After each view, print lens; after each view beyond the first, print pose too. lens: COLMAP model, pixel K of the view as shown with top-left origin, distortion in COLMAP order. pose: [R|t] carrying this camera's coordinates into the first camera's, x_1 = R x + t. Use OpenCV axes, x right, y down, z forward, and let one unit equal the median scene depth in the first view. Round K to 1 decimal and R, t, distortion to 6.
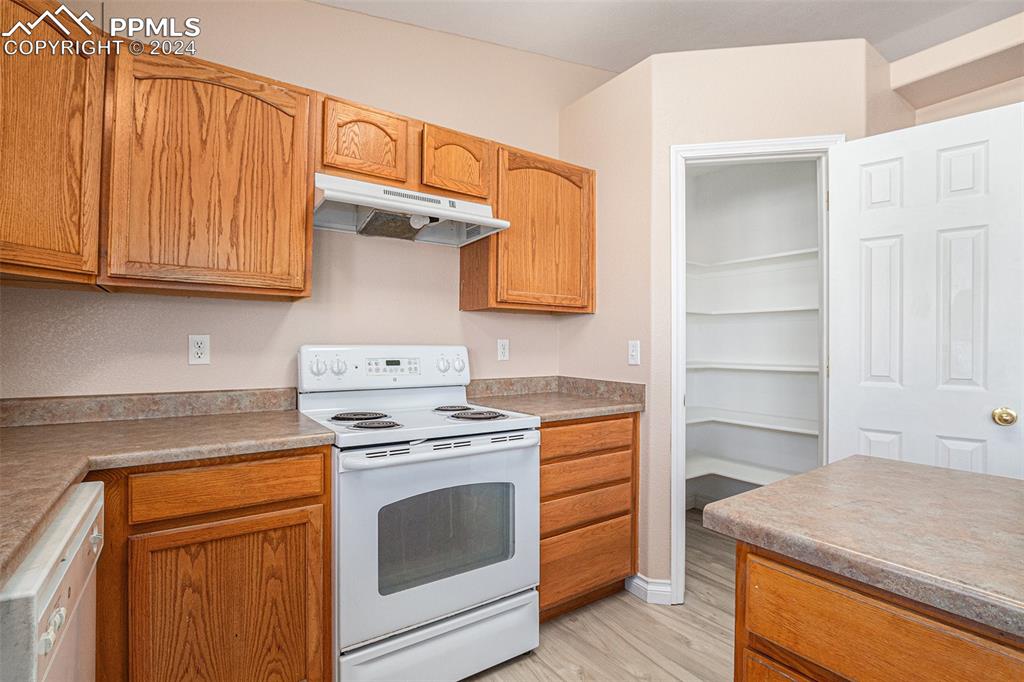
lens RADIAL K [[478.1, 0, 499.6], [0, 478.1, 341.3], [0, 0, 1]] dist [-0.027709, 0.000891]
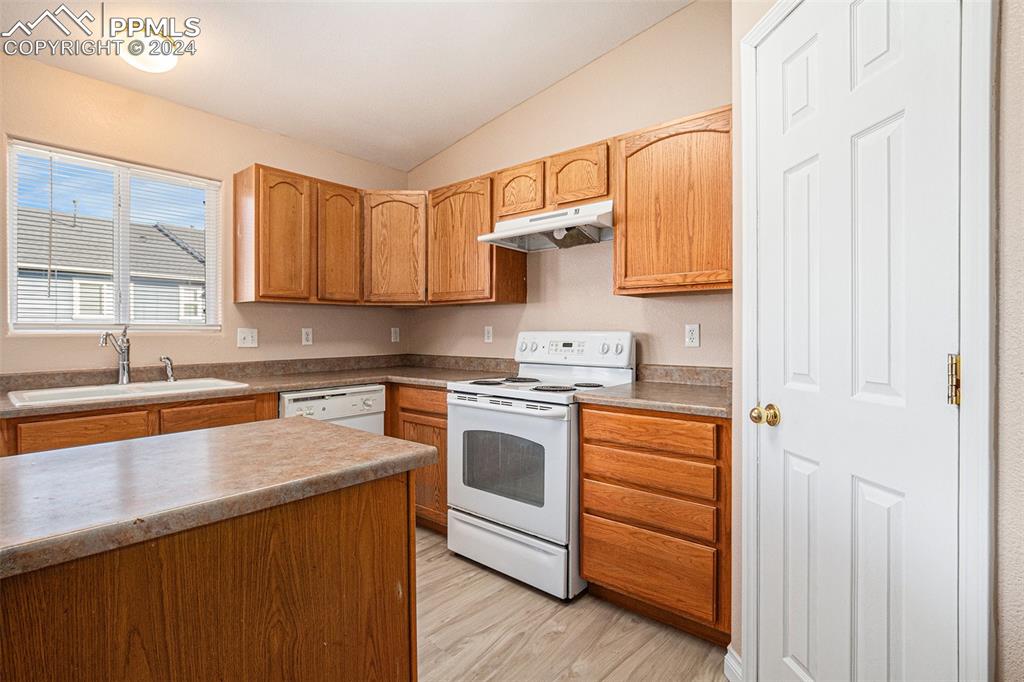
lens RADIAL K [[486.7, 0, 517.4], [0, 486.7, 338.2], [0, 0, 1]] dist [-0.021573, 0.000633]
pose [[0.274052, 0.008752, -0.961675, 1.108783], [0.013696, 0.999822, 0.013002, 0.008878], [0.961617, -0.016734, 0.273883, 0.569024]]
